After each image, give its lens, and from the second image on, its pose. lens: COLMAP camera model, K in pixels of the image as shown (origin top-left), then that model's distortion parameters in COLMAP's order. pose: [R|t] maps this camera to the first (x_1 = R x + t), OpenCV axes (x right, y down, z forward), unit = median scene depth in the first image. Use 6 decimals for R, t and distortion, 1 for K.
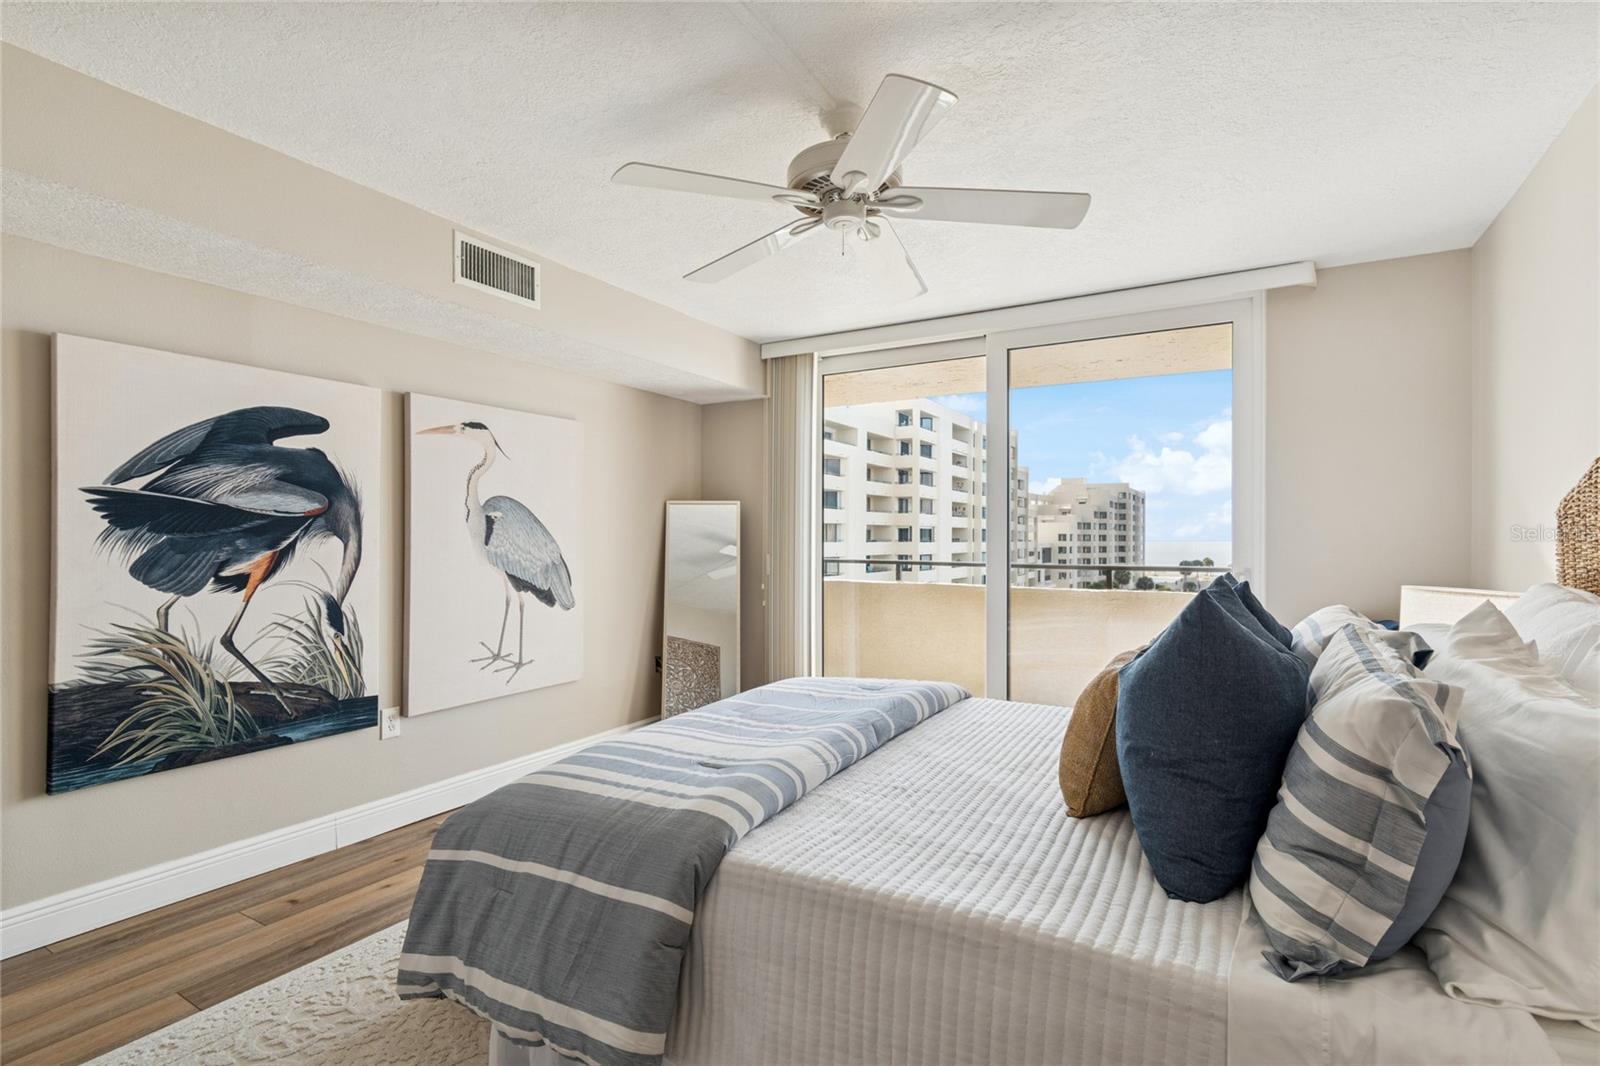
lens RADIAL K [[762.1, 0, 792.2], [0, 762.1, 533.5], [0, 0, 1]] dist [0.001389, -0.000421]
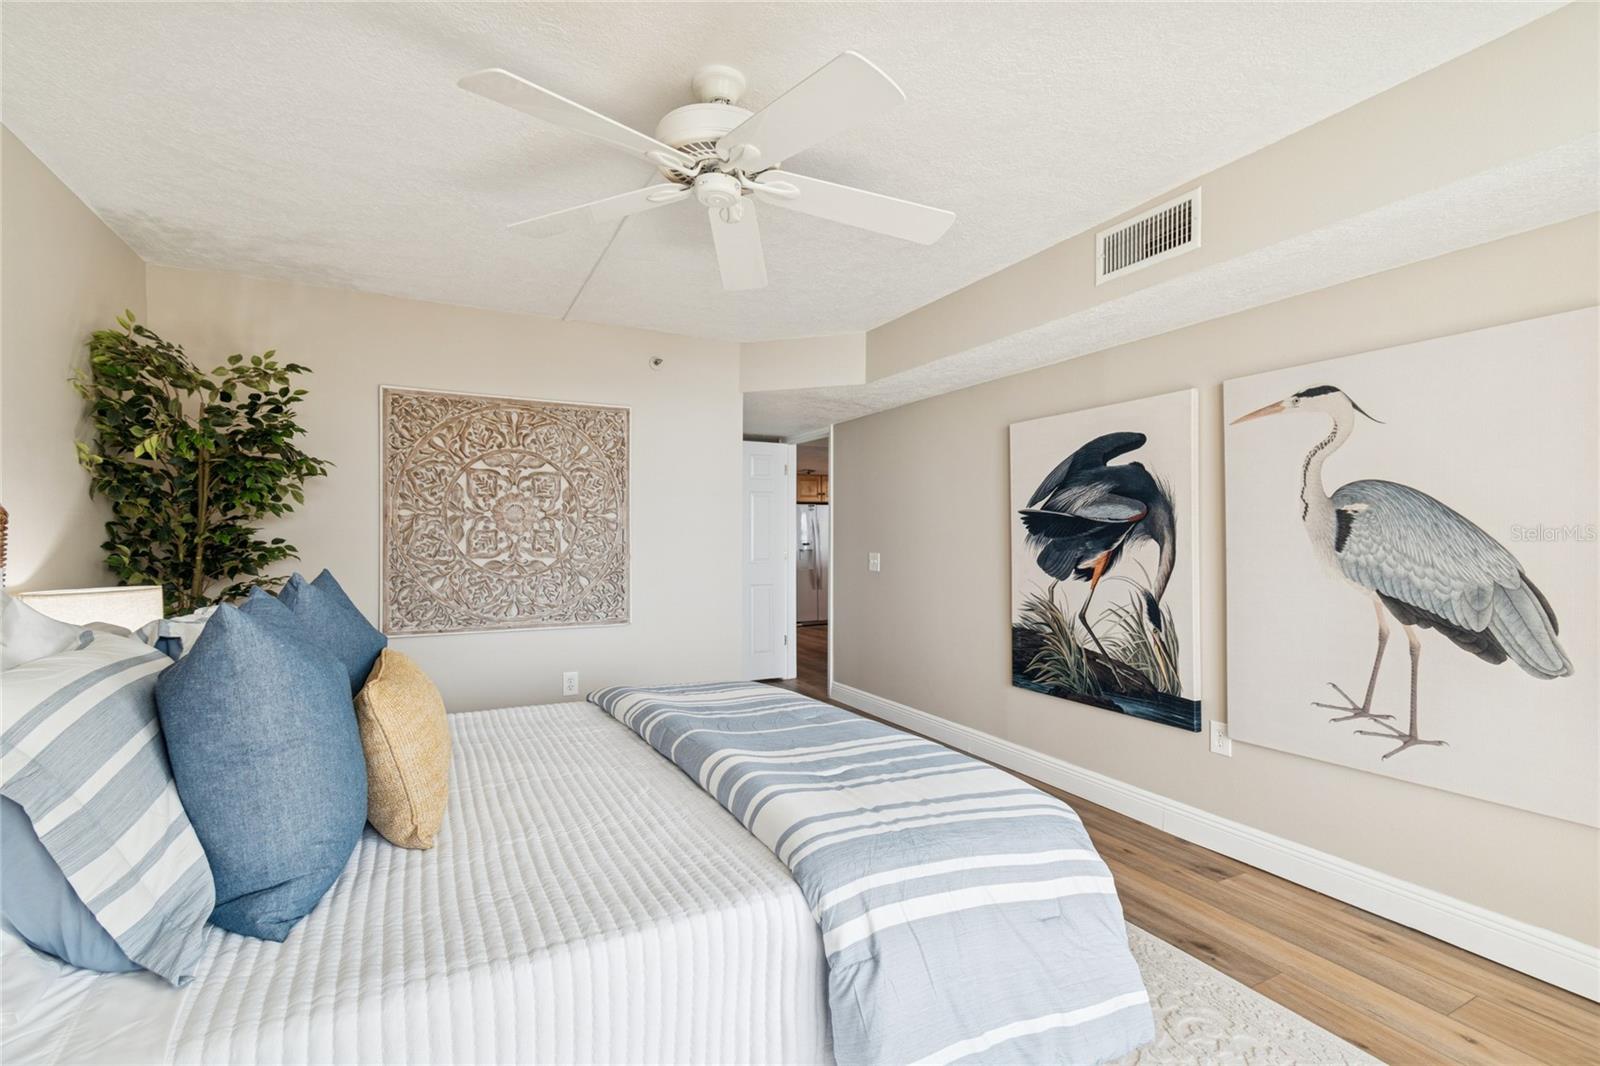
lens RADIAL K [[705.4, 0, 778.2], [0, 705.4, 537.9], [0, 0, 1]] dist [-0.001874, -0.001227]
pose [[-0.536787, -0.004187, -0.843707, 0.547394], [0.001888, 0.999979, -0.006164, 0.007229], [0.843715, -0.004902, -0.536768, 1.110685]]
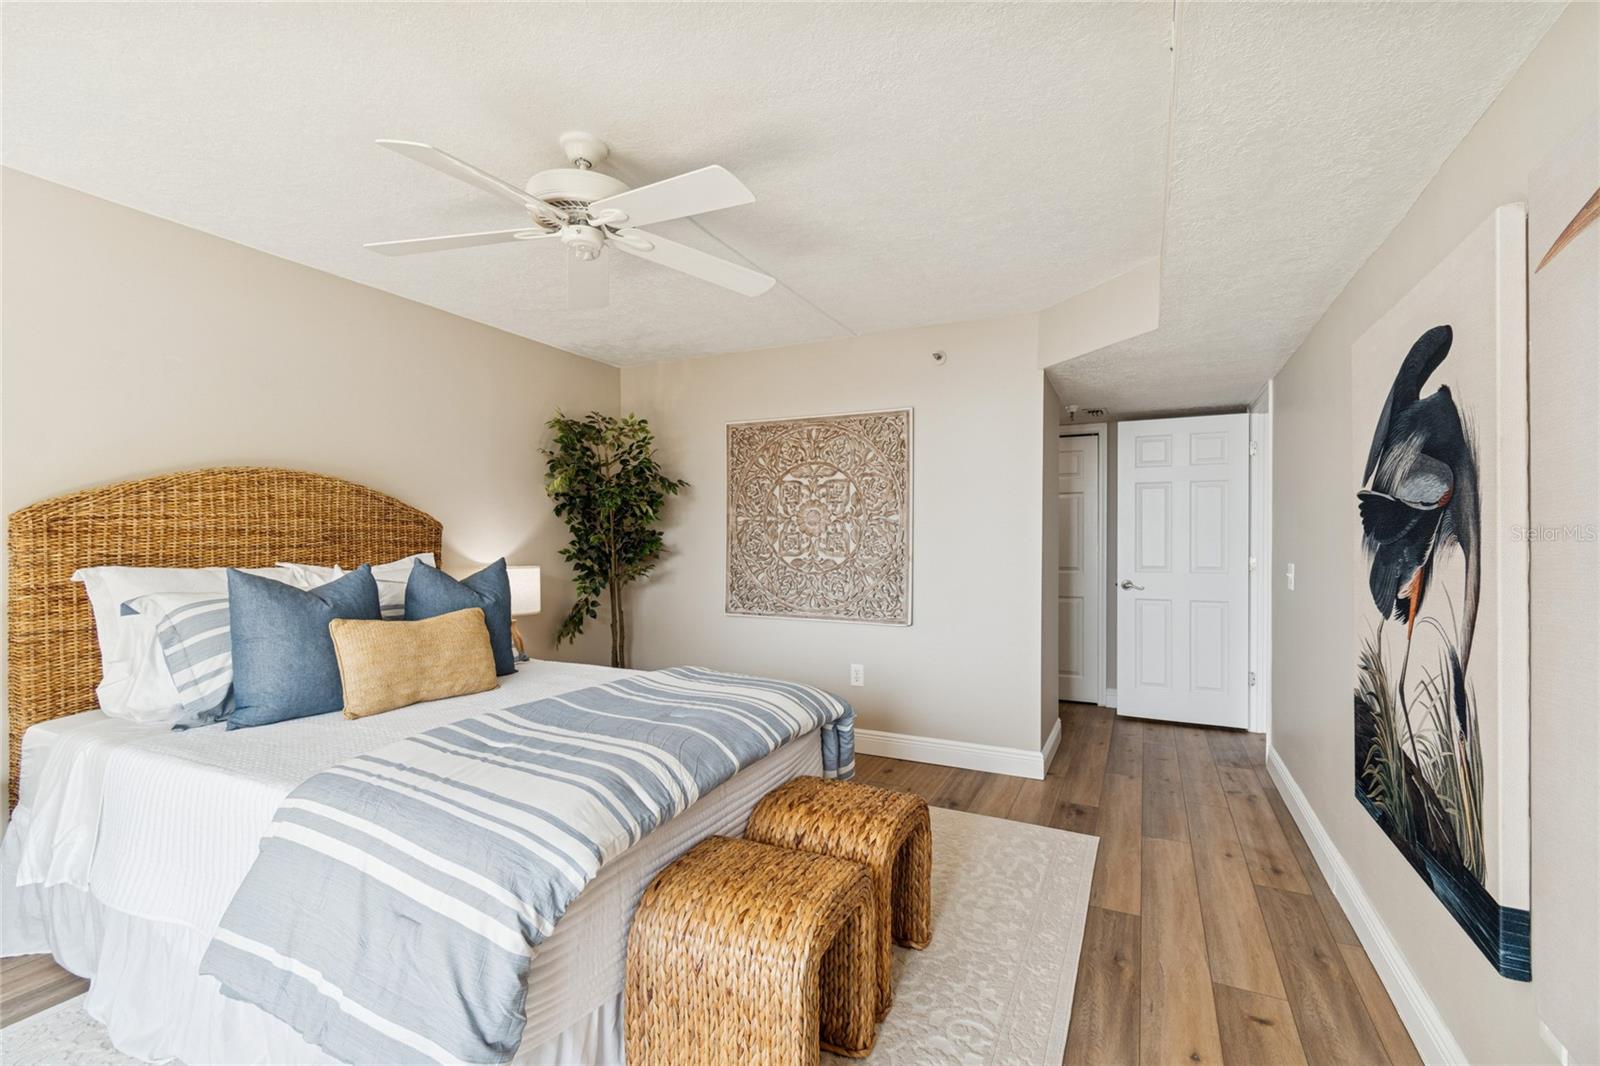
lens RADIAL K [[705.4, 0, 793.0], [0, 705.4, 537.0], [0, 0, 1]] dist [-0.001874, -0.001227]
pose [[-0.996879, -0.007552, -0.078583, -0.112060], [-0.006914, 0.999941, -0.008389, 0.006839], [0.078642, -0.007819, -0.996872, 1.470711]]
